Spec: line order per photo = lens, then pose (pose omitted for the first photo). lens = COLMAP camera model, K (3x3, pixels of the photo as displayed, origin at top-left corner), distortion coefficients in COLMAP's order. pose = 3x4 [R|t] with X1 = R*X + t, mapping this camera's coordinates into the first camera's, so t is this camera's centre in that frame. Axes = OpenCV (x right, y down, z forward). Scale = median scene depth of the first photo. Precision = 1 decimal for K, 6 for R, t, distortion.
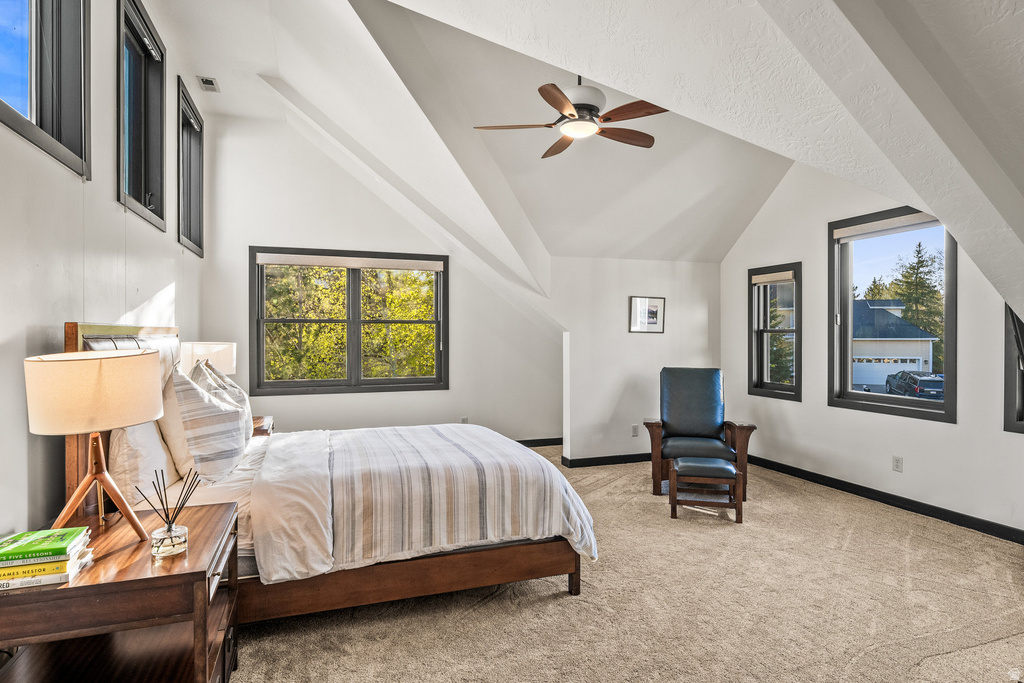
lens RADIAL K [[563.4, 0, 500.4], [0, 563.4, 331.8], [0, 0, 1]] dist [-0.001581, 0.000479]
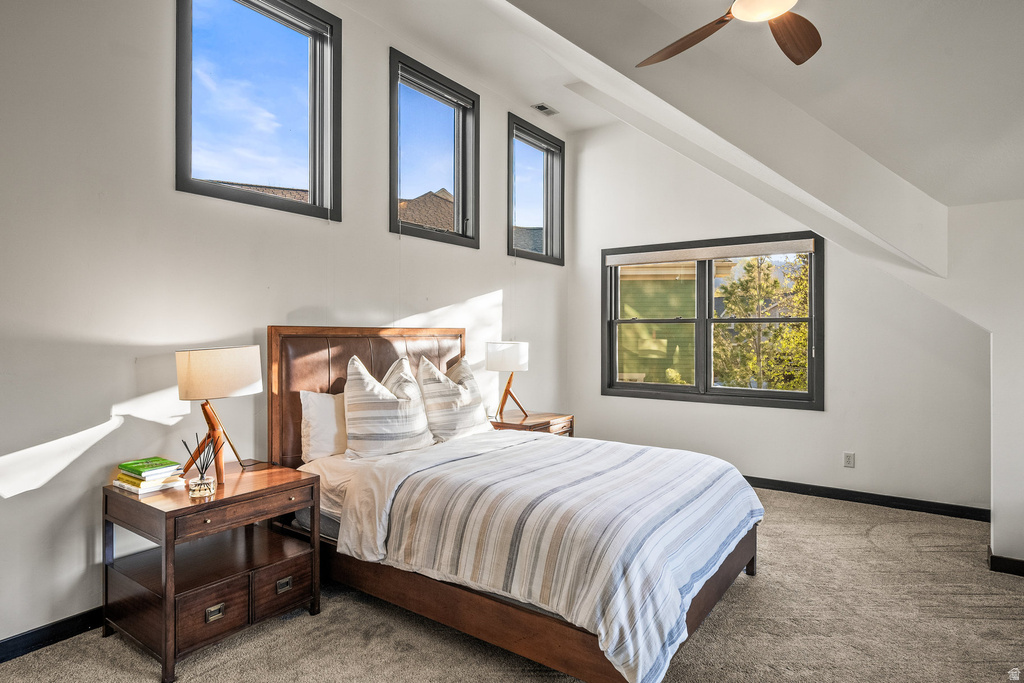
lens RADIAL K [[563.4, 0, 500.4], [0, 563.4, 331.8], [0, 0, 1]] dist [-0.001581, 0.000479]
pose [[0.577078, -0.002650, -0.816685, 0.620880], [0.000267, 0.999995, -0.003056, 0.003187], [0.816689, 0.001545, 0.577076, 0.536520]]
